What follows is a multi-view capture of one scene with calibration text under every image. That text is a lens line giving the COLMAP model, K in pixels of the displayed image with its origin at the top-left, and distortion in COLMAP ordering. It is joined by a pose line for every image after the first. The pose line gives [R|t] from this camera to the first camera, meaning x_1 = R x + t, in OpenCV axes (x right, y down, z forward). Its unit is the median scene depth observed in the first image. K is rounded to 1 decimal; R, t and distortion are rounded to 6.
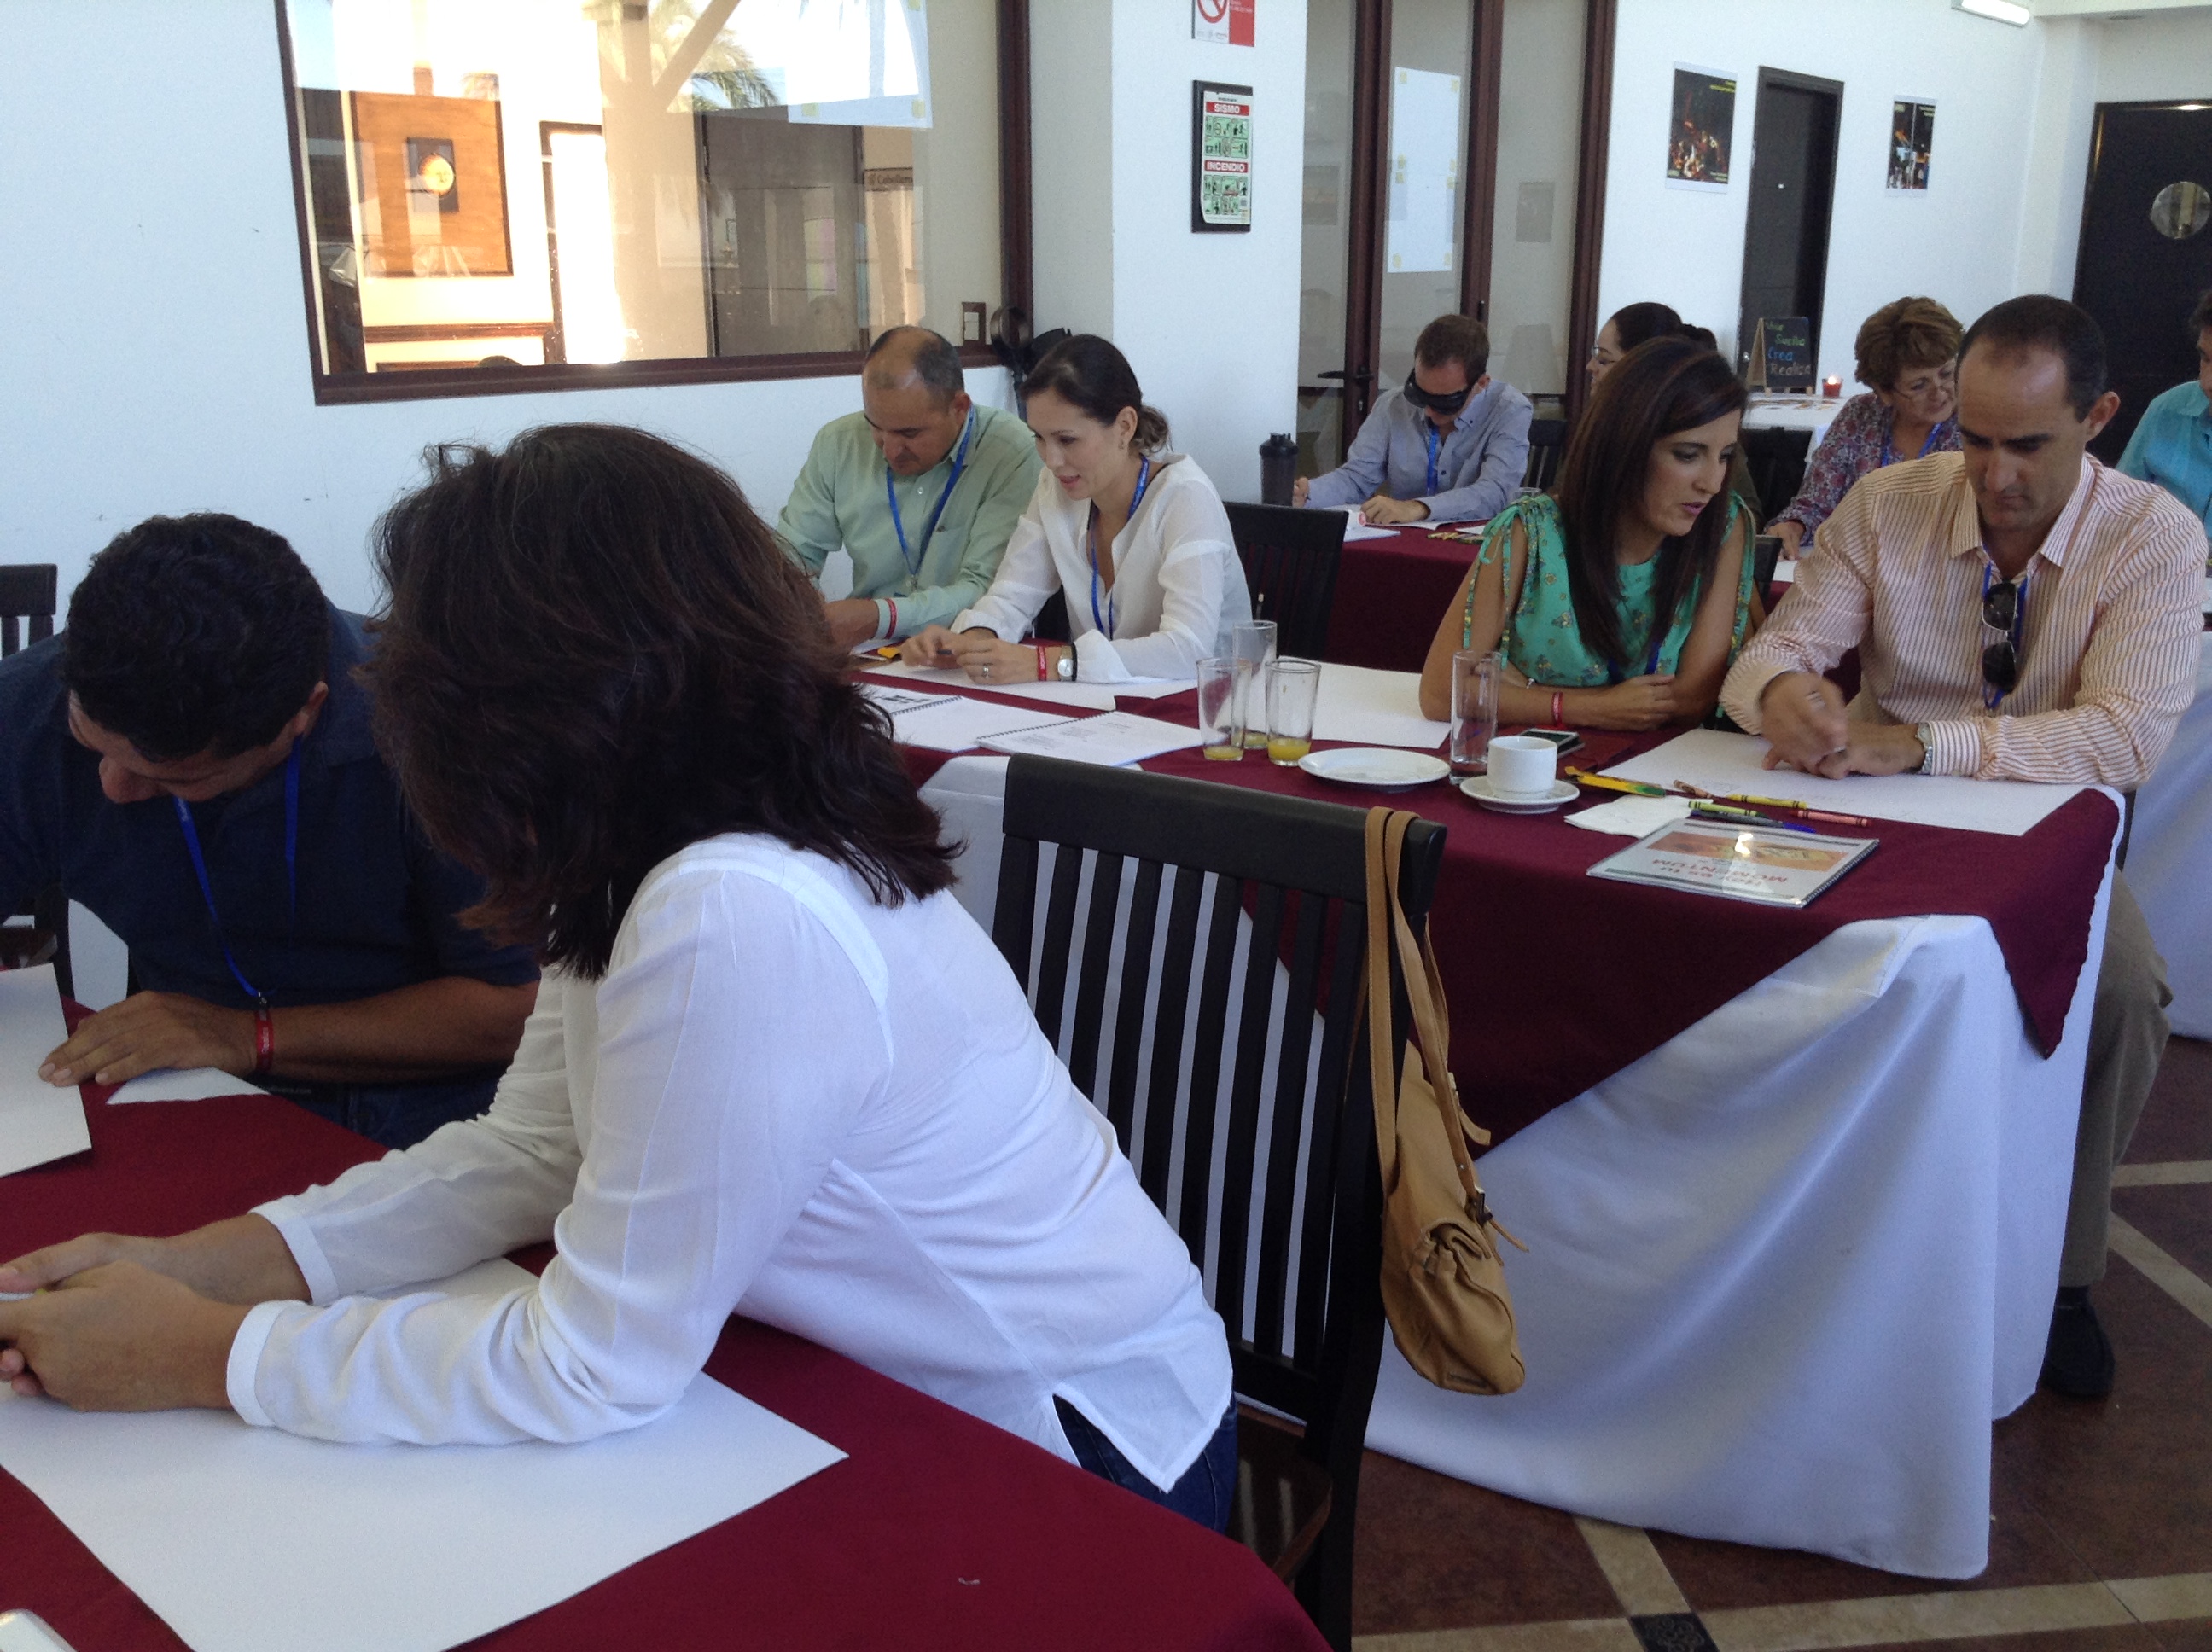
lens RADIAL K [[2013.0, 0, 1148.4], [0, 2013.0, 858.6], [0, 0, 1]] dist [0.027530, 0.000000]
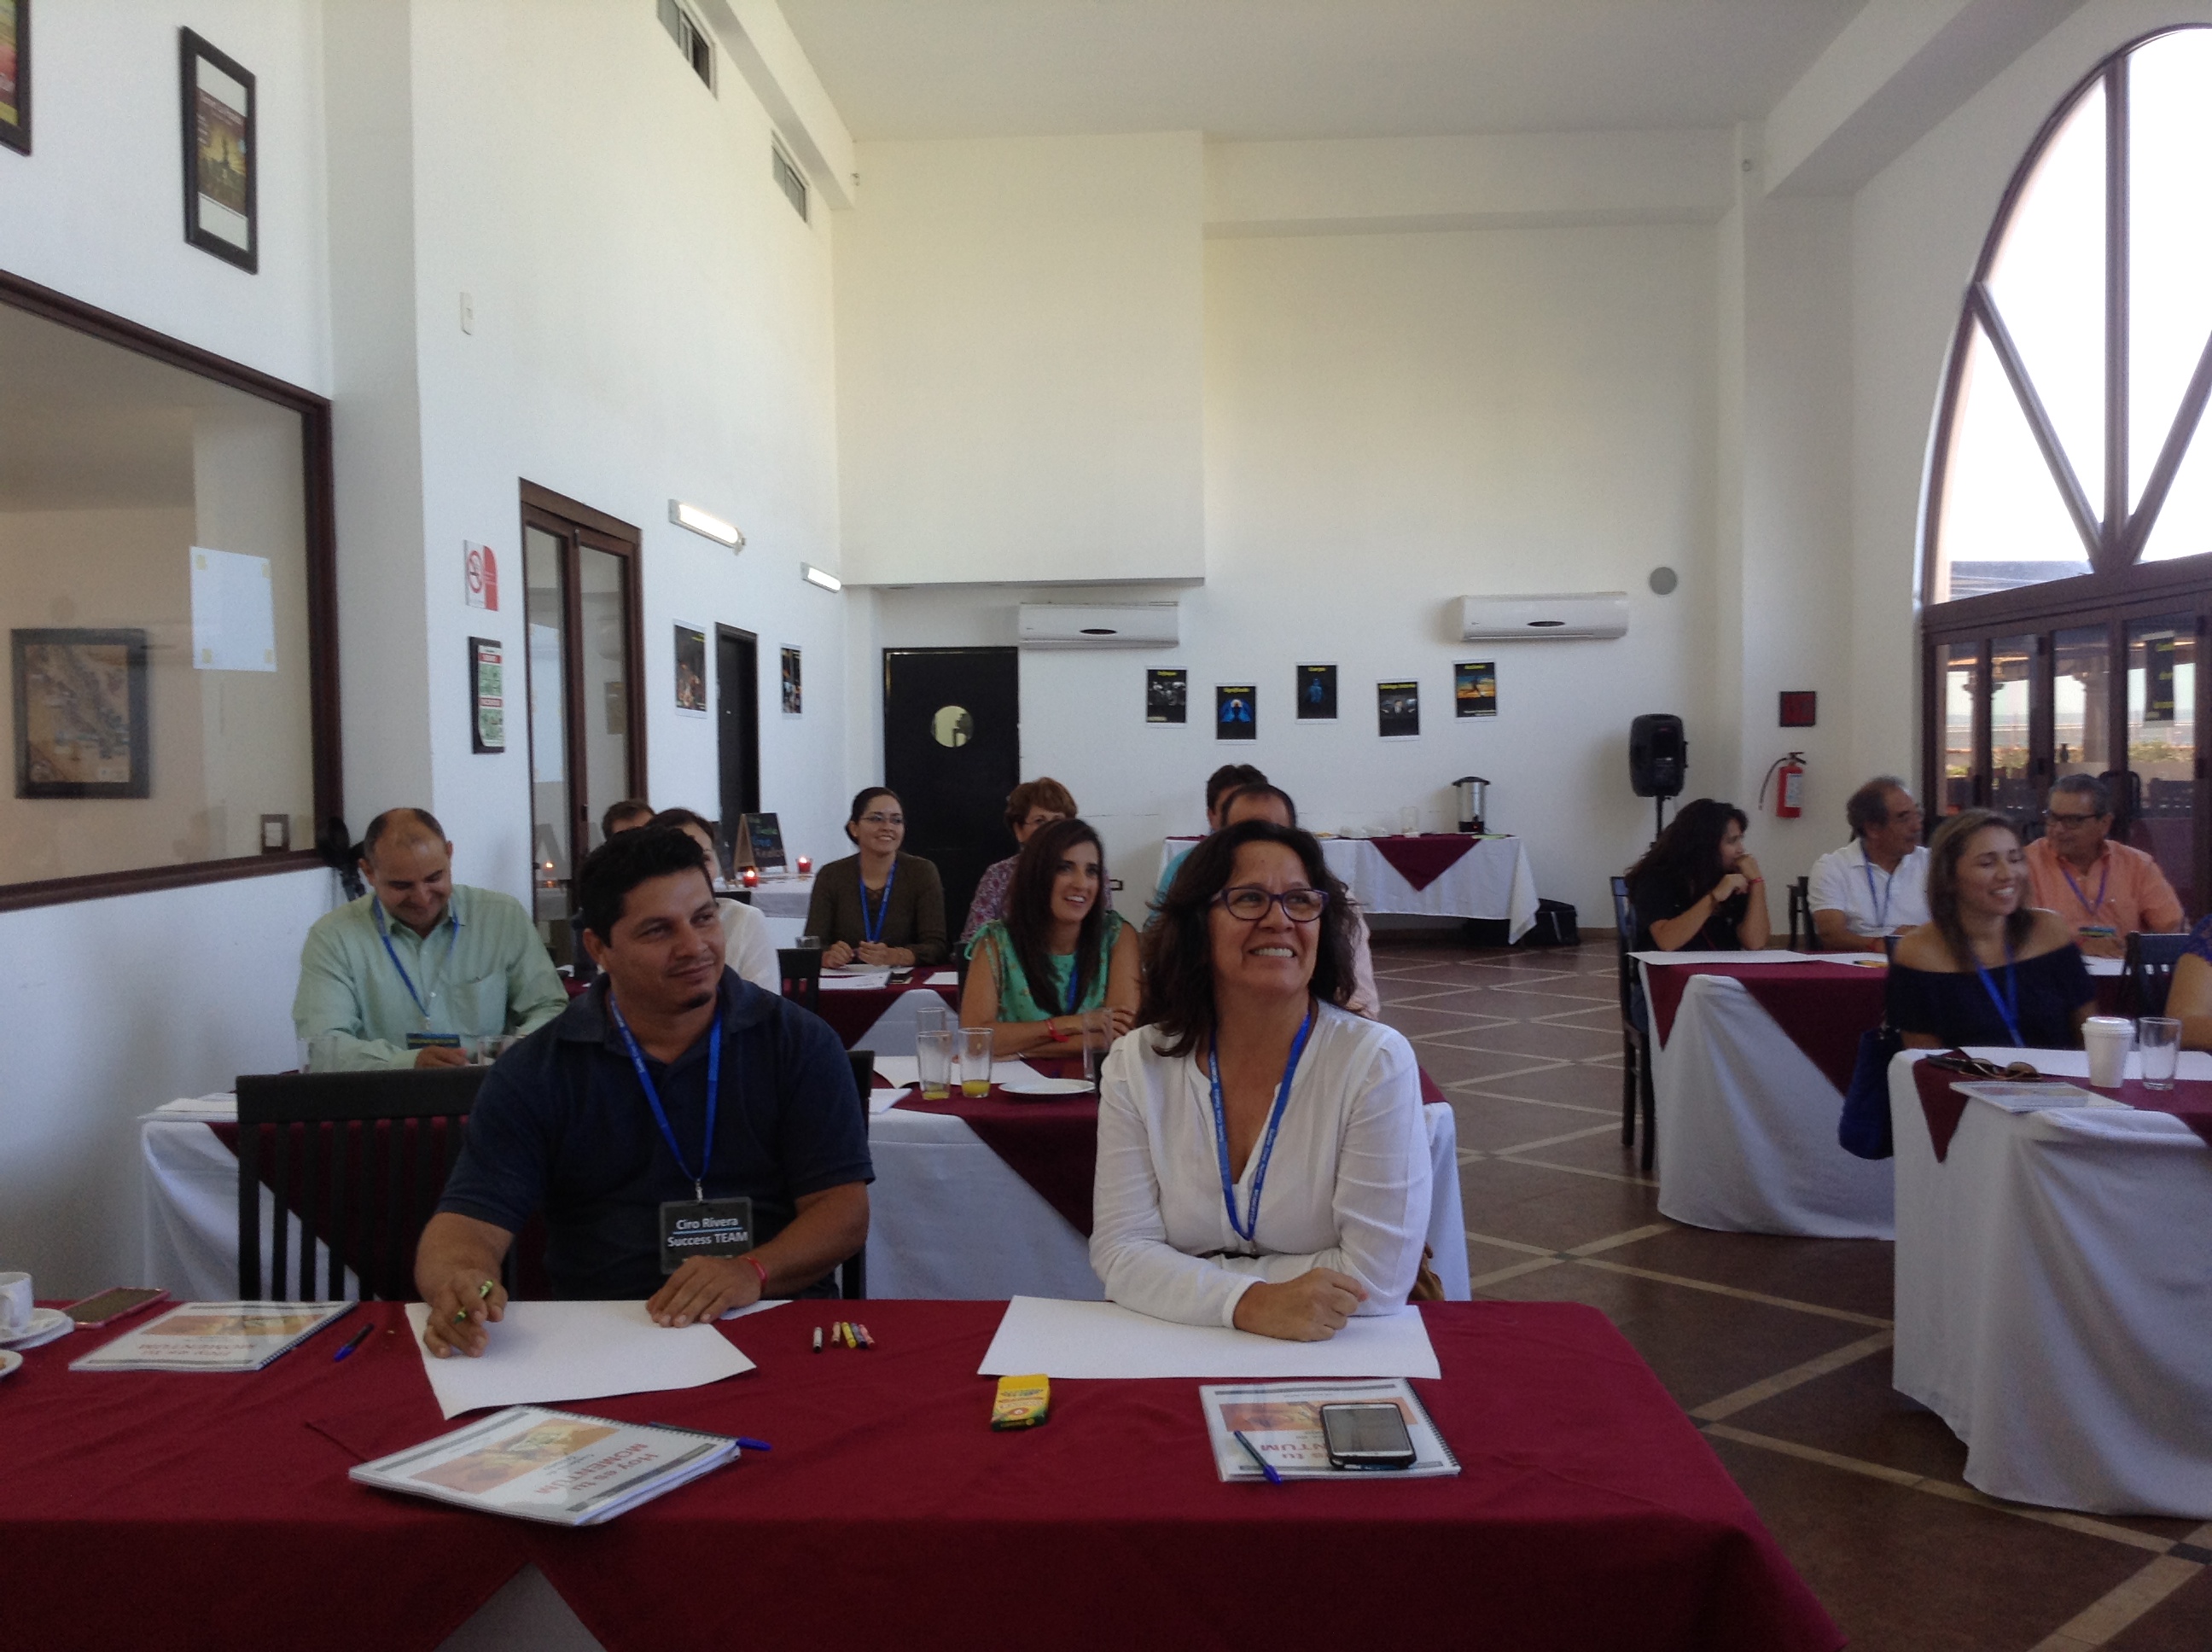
lens RADIAL K [[2013.0, 0, 1113.1], [0, 2013.0, 836.0], [0, 0, 1]] dist [0.027530, 0.000000]
pose [[0.813241, -0.030861, 0.581108, -0.364742], [0.174227, 0.965698, -0.192540, 0.034985], [-0.555233, 0.257826, 0.790722, -0.150232]]
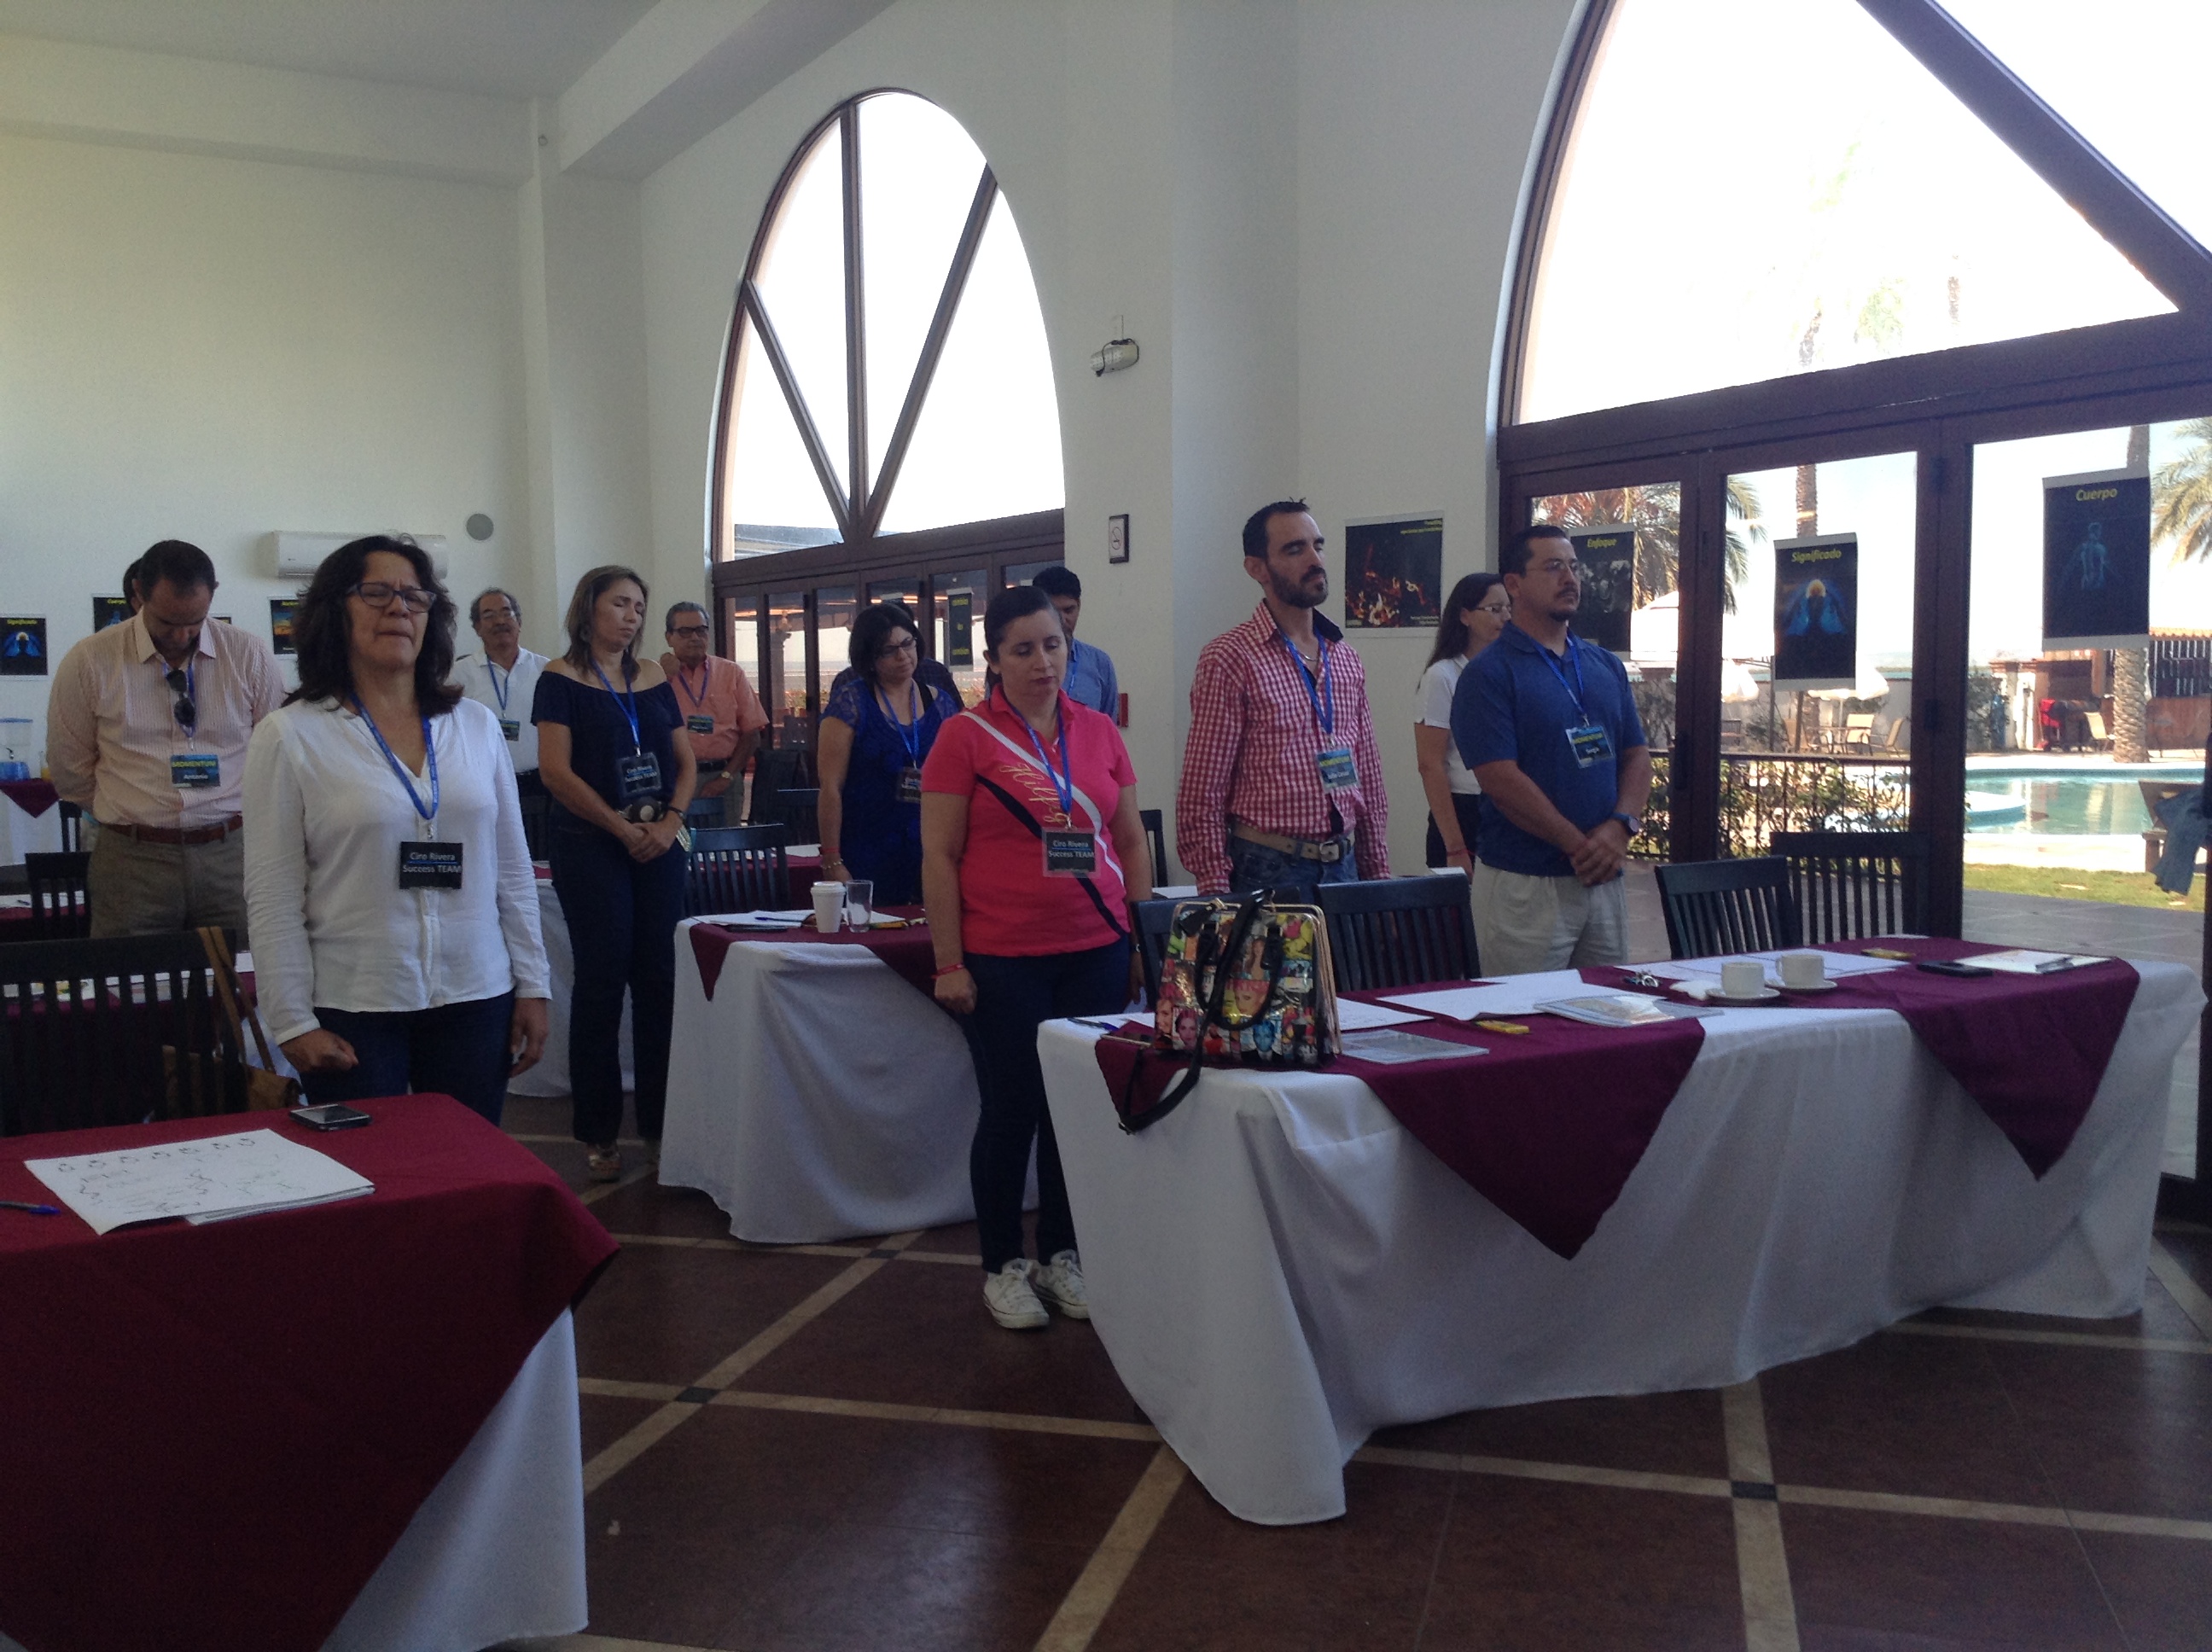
lens RADIAL K [[2013.0, 0, 1110.4], [0, 2013.0, 830.5], [0, 0, 1]] dist [0.027530, 0.000000]
pose [[0.374723, -0.068509, 0.924602, -0.505771], [0.270778, 0.961873, -0.038470, 0.071808], [-0.886714, 0.264778, 0.378986, -0.258935]]
